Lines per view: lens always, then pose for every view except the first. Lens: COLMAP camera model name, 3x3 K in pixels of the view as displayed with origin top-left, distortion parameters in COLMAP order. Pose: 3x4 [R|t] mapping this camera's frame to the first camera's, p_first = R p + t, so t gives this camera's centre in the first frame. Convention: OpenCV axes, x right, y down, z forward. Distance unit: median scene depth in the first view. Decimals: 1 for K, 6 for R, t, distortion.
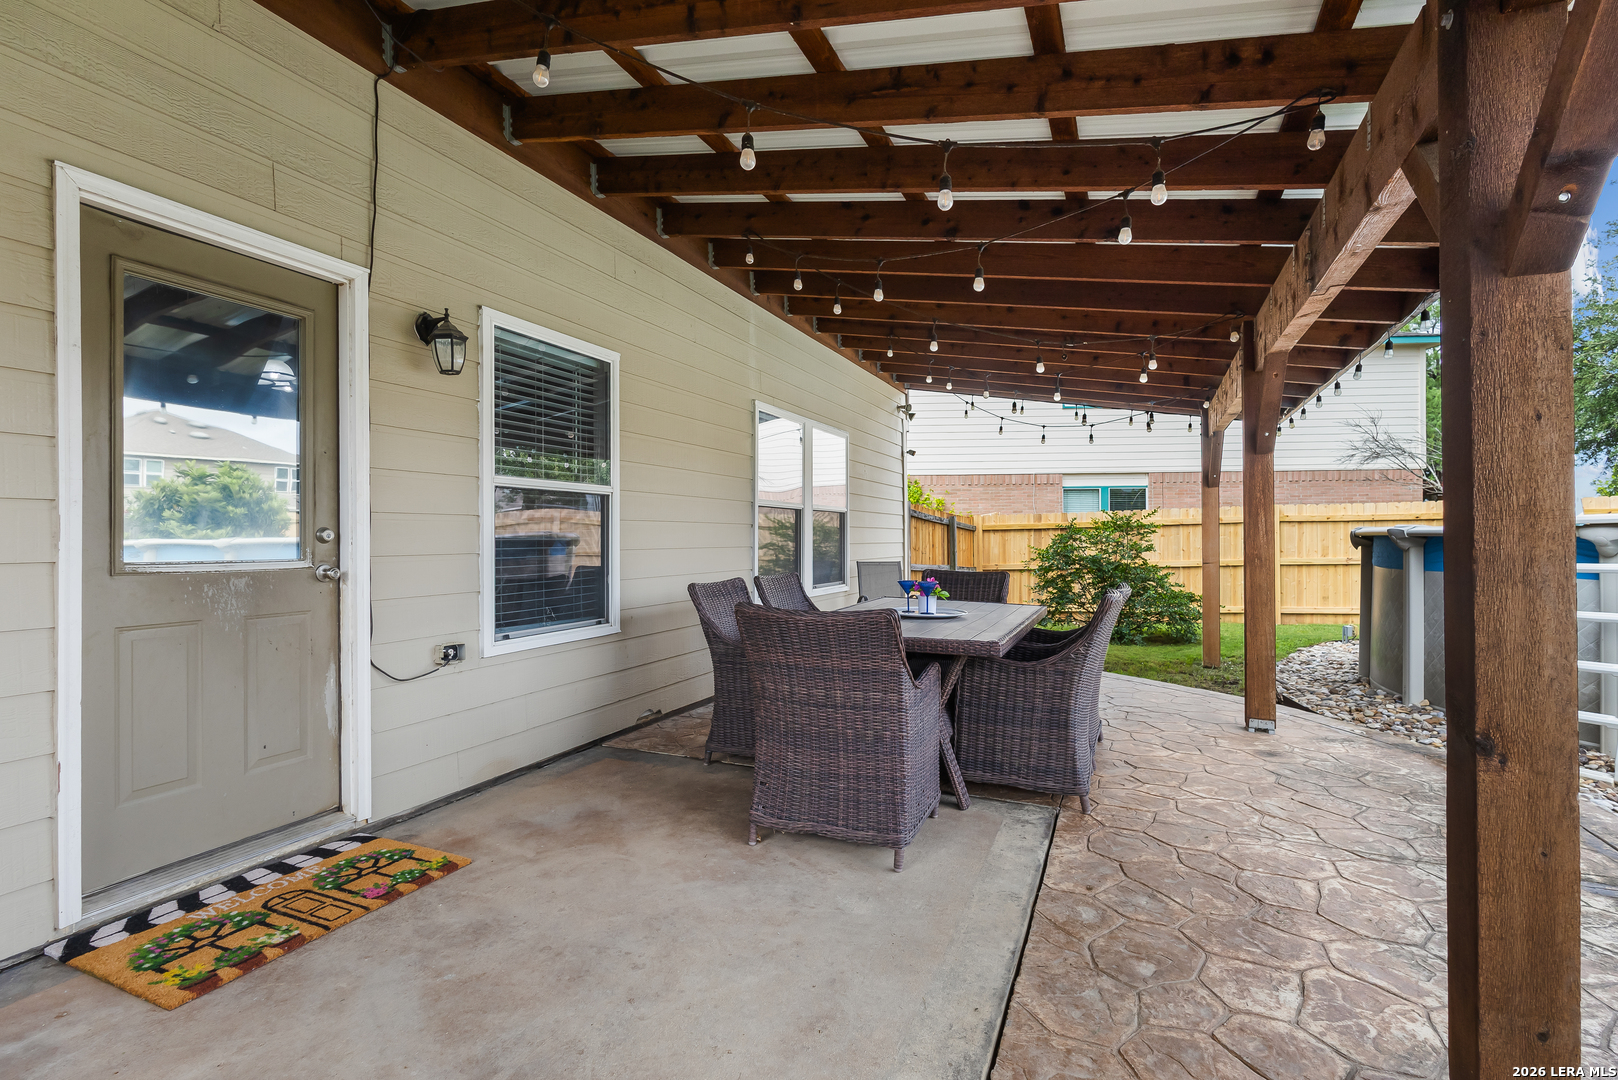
lens RADIAL K [[748.7, 0, 801.8], [0, 748.7, 540.8], [0, 0, 1]] dist [0.002907, 0.000474]
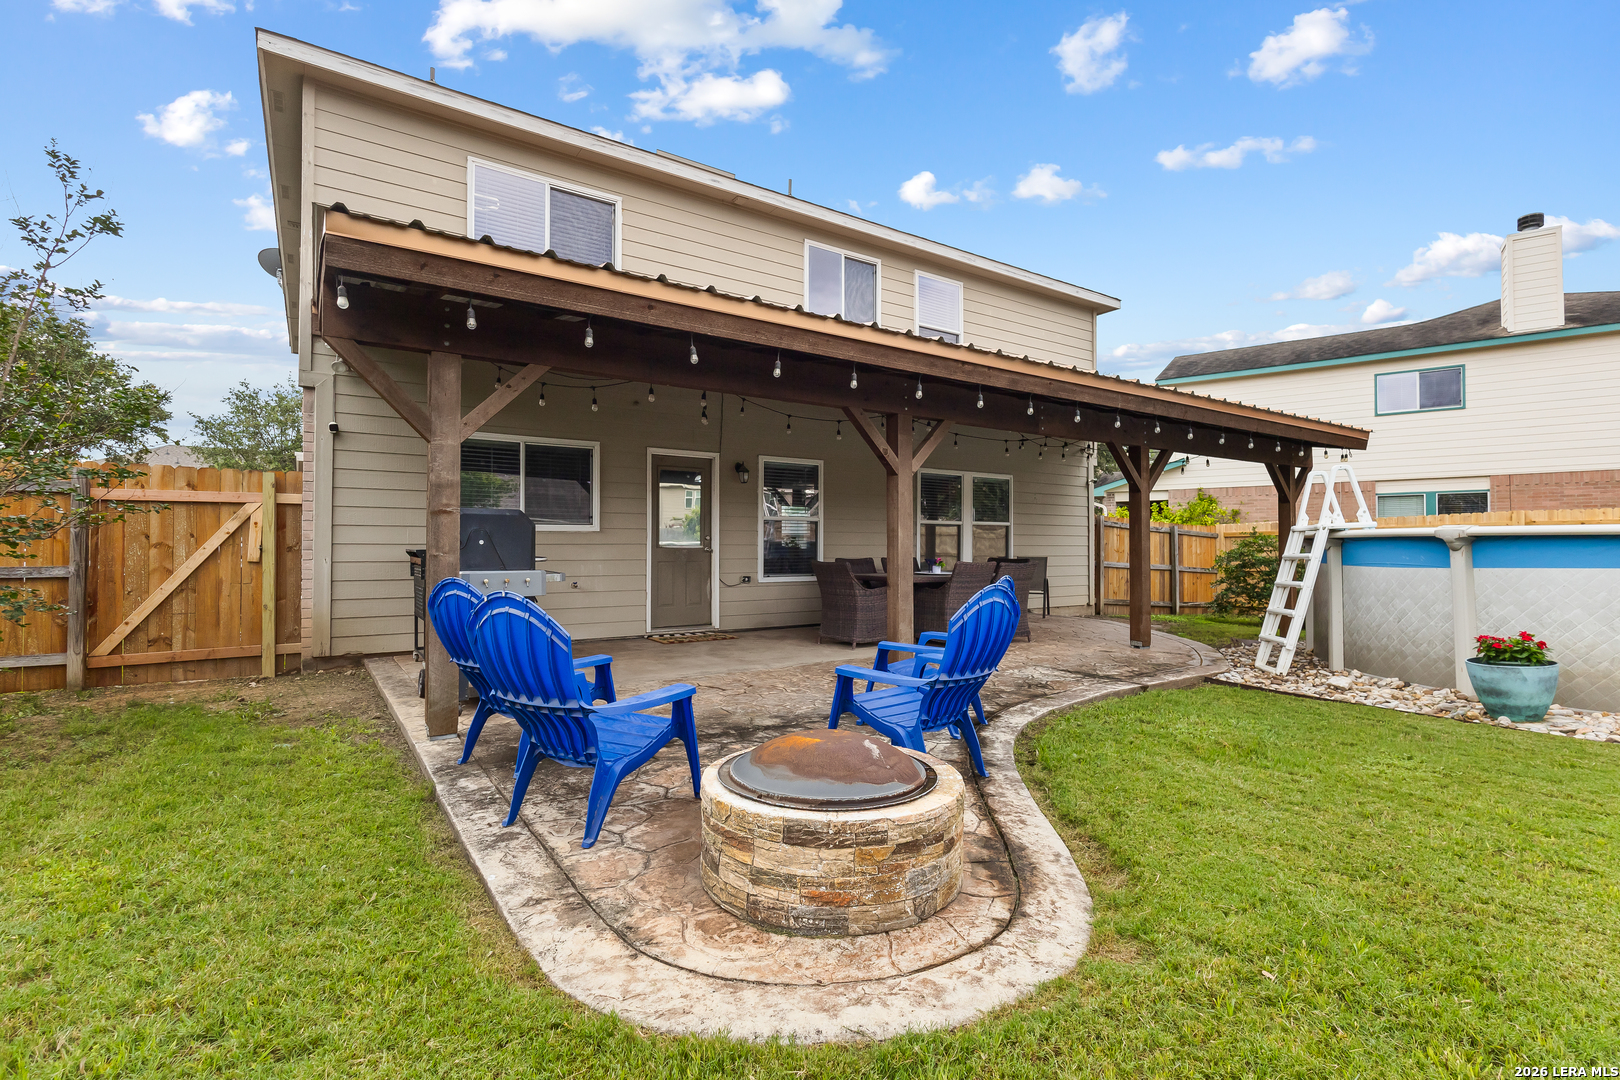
lens RADIAL K [[749.6, 0, 815.0], [0, 749.6, 536.3], [0, 0, 1]] dist [0.002907, 0.000474]
pose [[0.848825, -0.004790, -0.528653, 1.276966], [-0.005126, 0.999837, -0.017291, 0.033921], [0.528649, 0.017387, 0.848662, -1.301822]]
